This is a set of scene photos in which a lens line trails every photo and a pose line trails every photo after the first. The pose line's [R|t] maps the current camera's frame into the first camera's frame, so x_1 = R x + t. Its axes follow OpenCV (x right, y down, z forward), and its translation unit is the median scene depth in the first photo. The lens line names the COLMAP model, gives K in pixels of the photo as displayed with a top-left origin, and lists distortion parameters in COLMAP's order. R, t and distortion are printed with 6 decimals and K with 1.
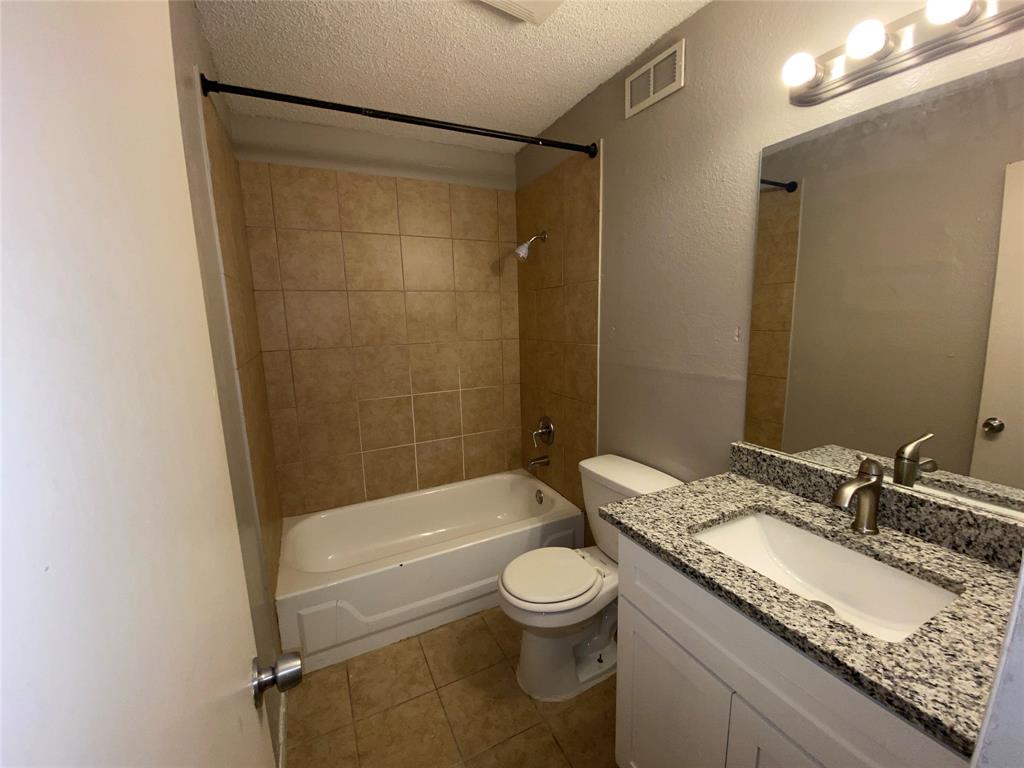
lens RADIAL K [[416.4, 0, 508.1], [0, 416.4, 385.4], [0, 0, 1]] dist [-0.004505, -0.012142]
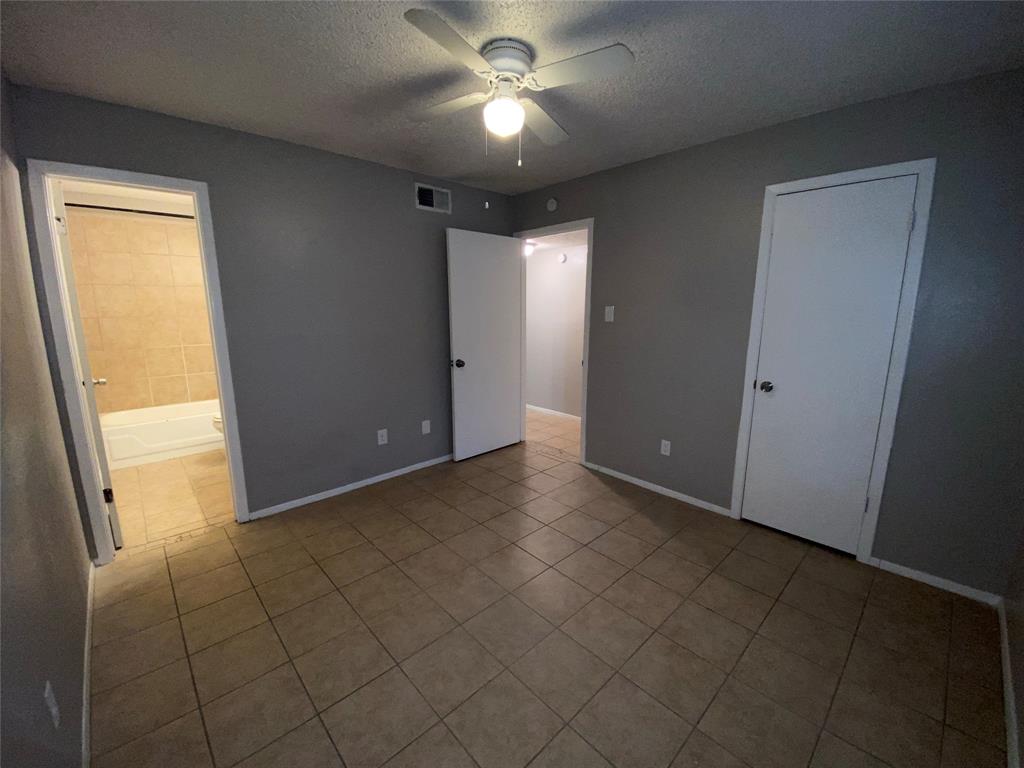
lens RADIAL K [[416.4, 0, 508.1], [0, 416.4, 385.4], [0, 0, 1]] dist [-0.004505, -0.012142]
pose [[0.952149, -0.032779, 0.303872, 0.591694], [0.032032, 0.999459, 0.007443, 0.241308], [-0.303951, 0.002646, 0.952684, -1.174181]]
